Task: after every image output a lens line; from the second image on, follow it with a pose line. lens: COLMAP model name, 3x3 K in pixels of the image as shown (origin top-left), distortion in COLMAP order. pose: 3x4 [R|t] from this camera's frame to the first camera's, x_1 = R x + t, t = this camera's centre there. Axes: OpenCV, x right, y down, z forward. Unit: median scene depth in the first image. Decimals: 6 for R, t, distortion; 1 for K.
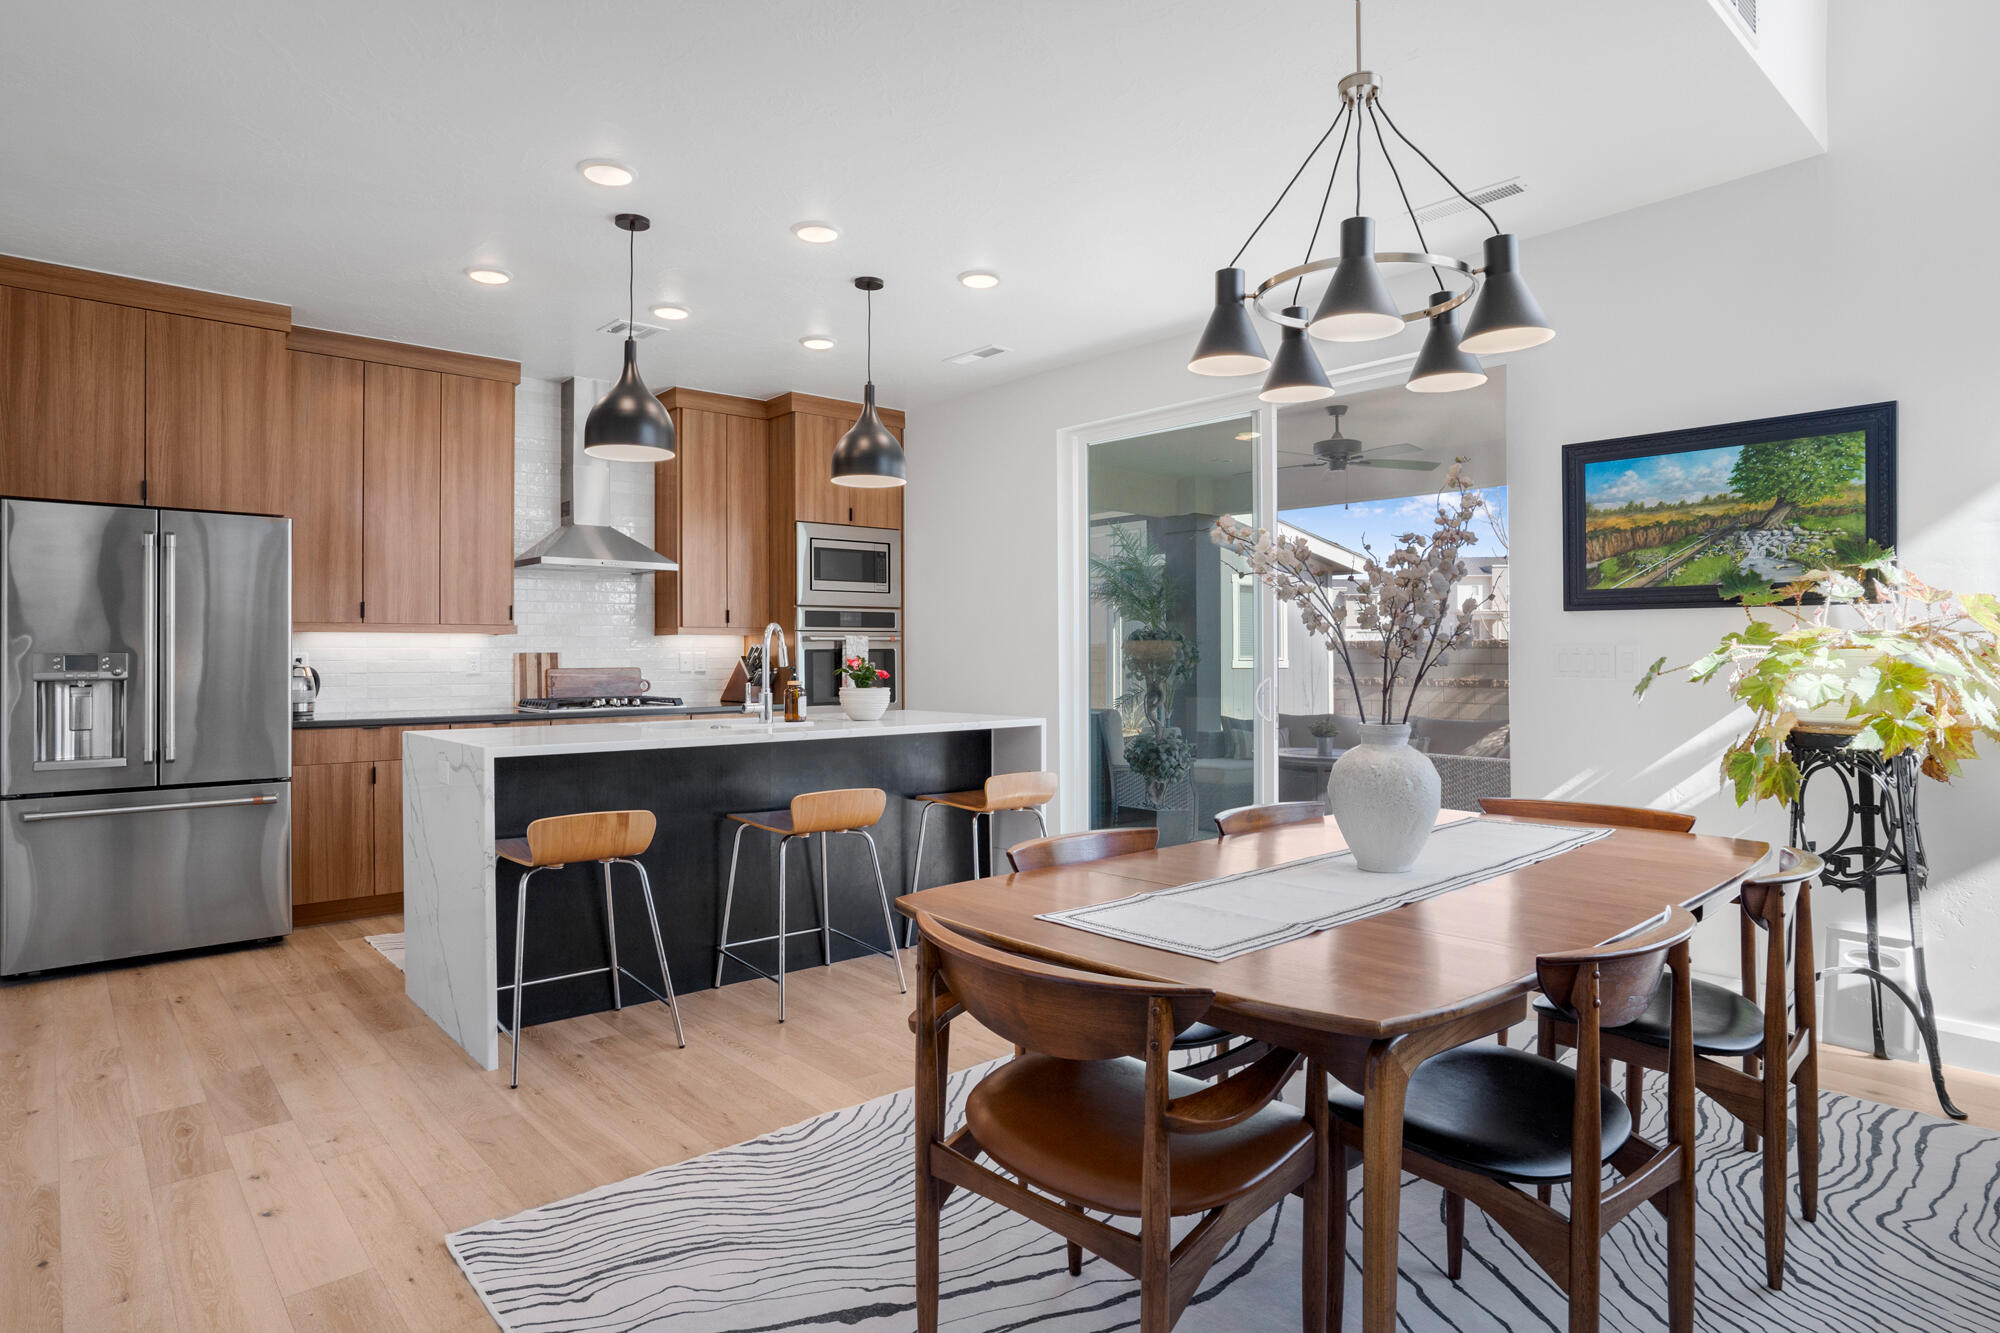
lens RADIAL K [[1090.6, 0, 978.7], [0, 1090.6, 653.4], [0, 0, 1]] dist [-0.041553, 0.012077]
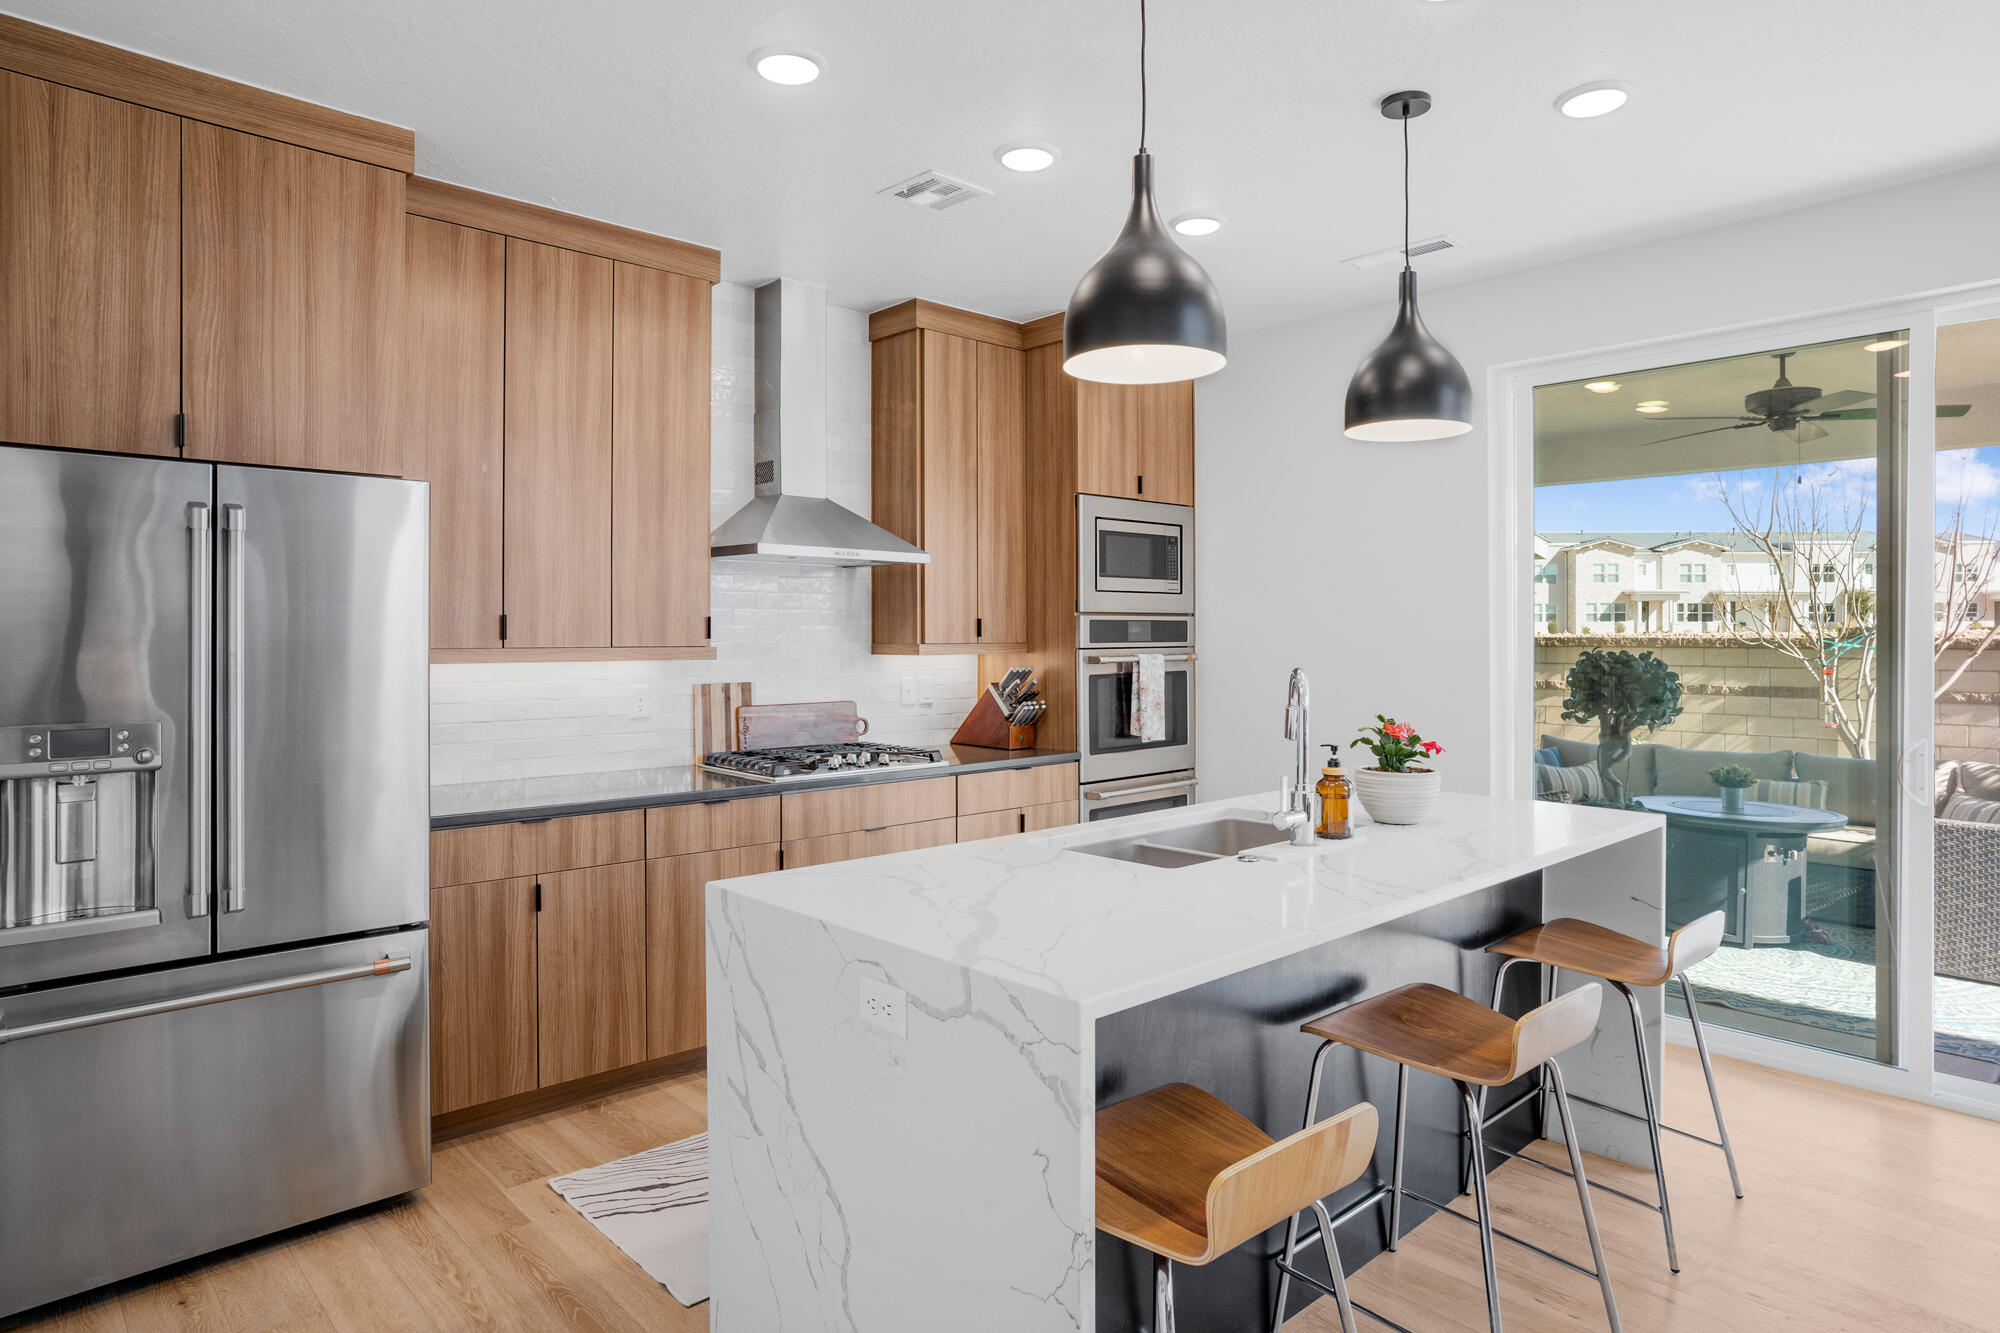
lens RADIAL K [[1153.1, 0, 985.3], [0, 1153.1, 641.1], [0, 0, 1]] dist [-0.038114, 0.013631]
pose [[0.999664, 0.002756, 0.025766, -0.374013], [-0.002935, 0.999972, 0.006916, -0.046676], [-0.025747, -0.006989, 0.999644, 0.388583]]
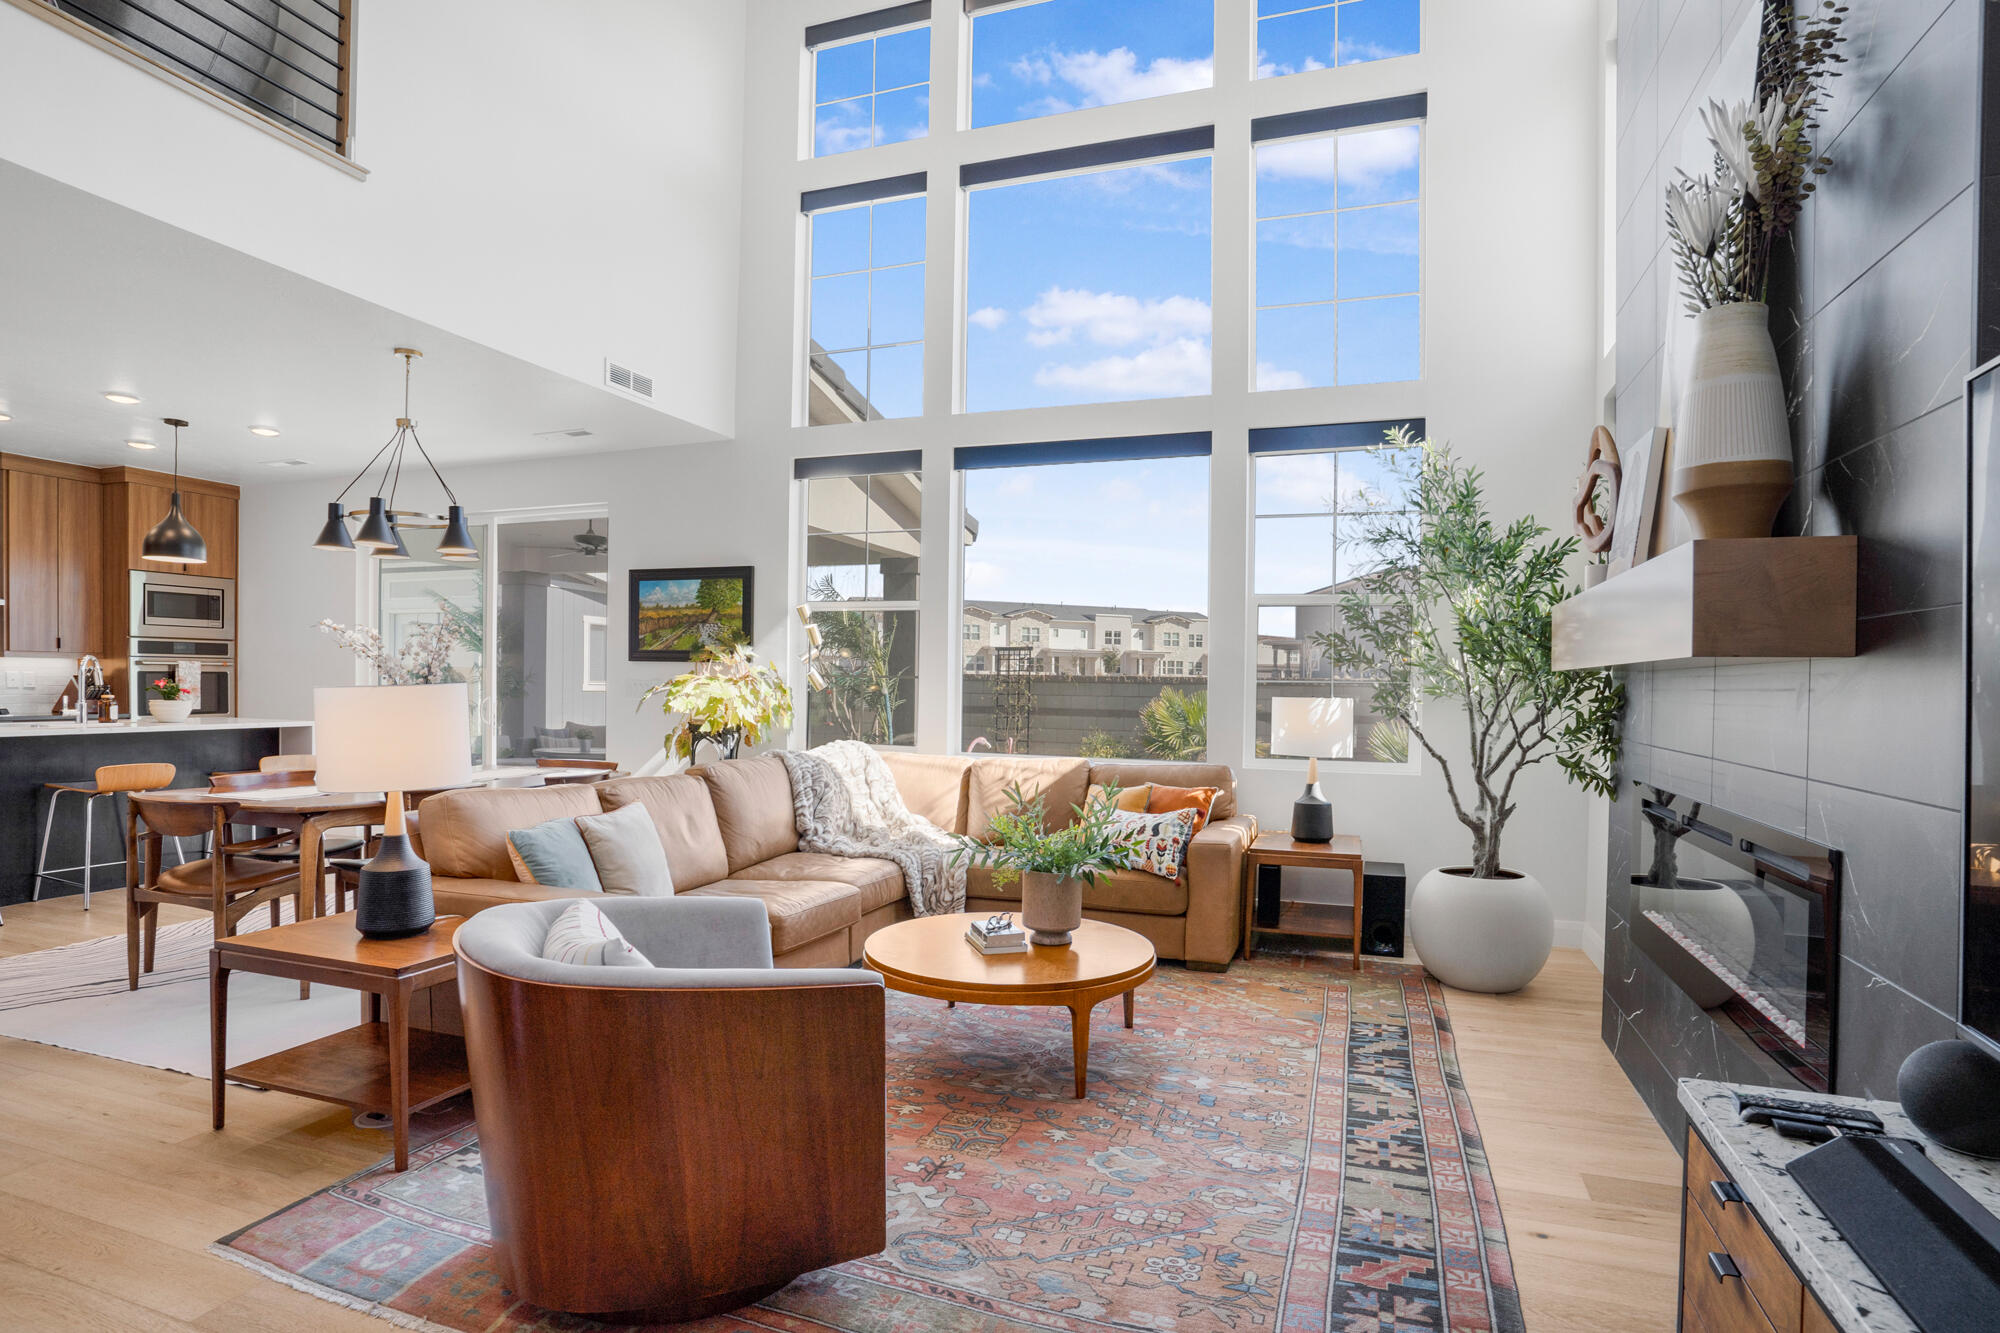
lens RADIAL K [[1028.9, 0, 996.1], [0, 1028.9, 696.4], [0, 0, 1]] dist [-0.050890, 0.019451]
pose [[0.874306, 0.008362, 0.485302, 0.224861], [-0.017382, 0.999750, 0.014088, -0.012569], [-0.485063, -0.020753, 0.874233, -0.758672]]
